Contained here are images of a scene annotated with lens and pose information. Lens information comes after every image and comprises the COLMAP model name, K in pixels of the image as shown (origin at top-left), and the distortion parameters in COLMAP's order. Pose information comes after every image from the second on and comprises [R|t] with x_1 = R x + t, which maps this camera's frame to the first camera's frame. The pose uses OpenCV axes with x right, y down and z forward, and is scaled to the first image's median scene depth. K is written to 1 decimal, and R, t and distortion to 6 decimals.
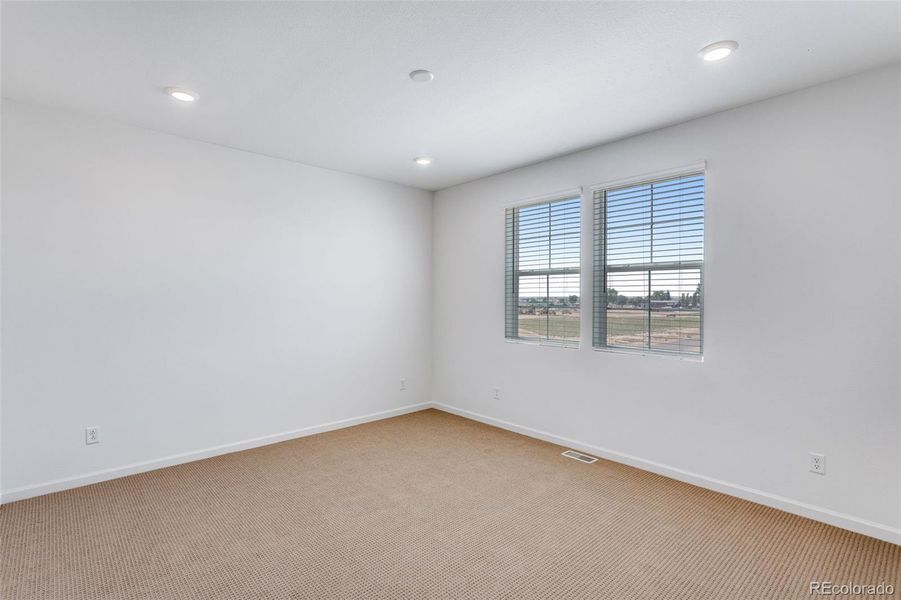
lens RADIAL K [[427.9, 0, 450.5], [0, 427.9, 300.0], [0, 0, 1]] dist [0.001558, 0.000132]
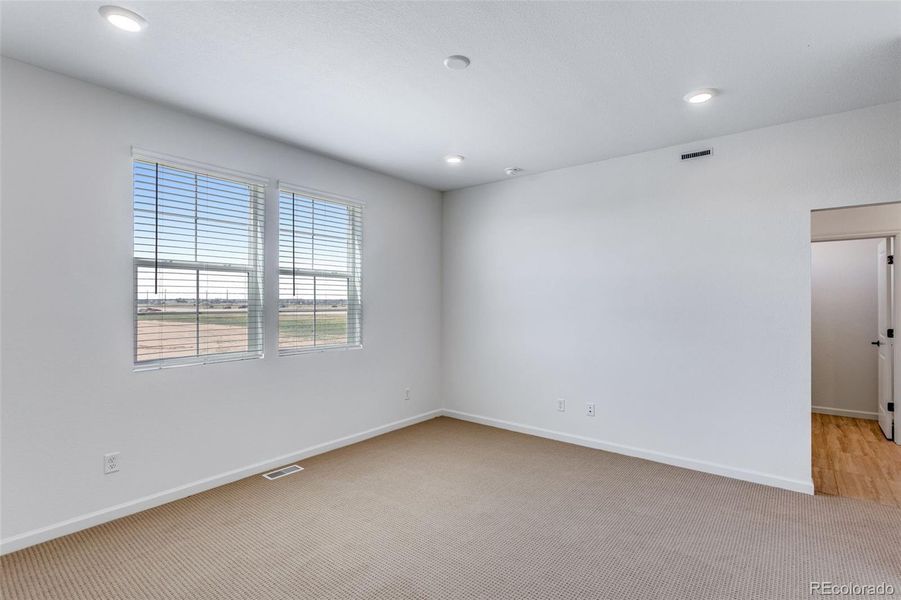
lens RADIAL K [[445.0, 0, 450.5], [0, 445.0, 300.0], [0, 0, 1]] dist [0.044374, 0.000019]
pose [[-0.138747, -0.001411, 0.990327, -0.731806], [0.004111, 0.999990, 0.002001, -0.006828], [-0.990319, 0.004349, -0.138740, 0.792653]]
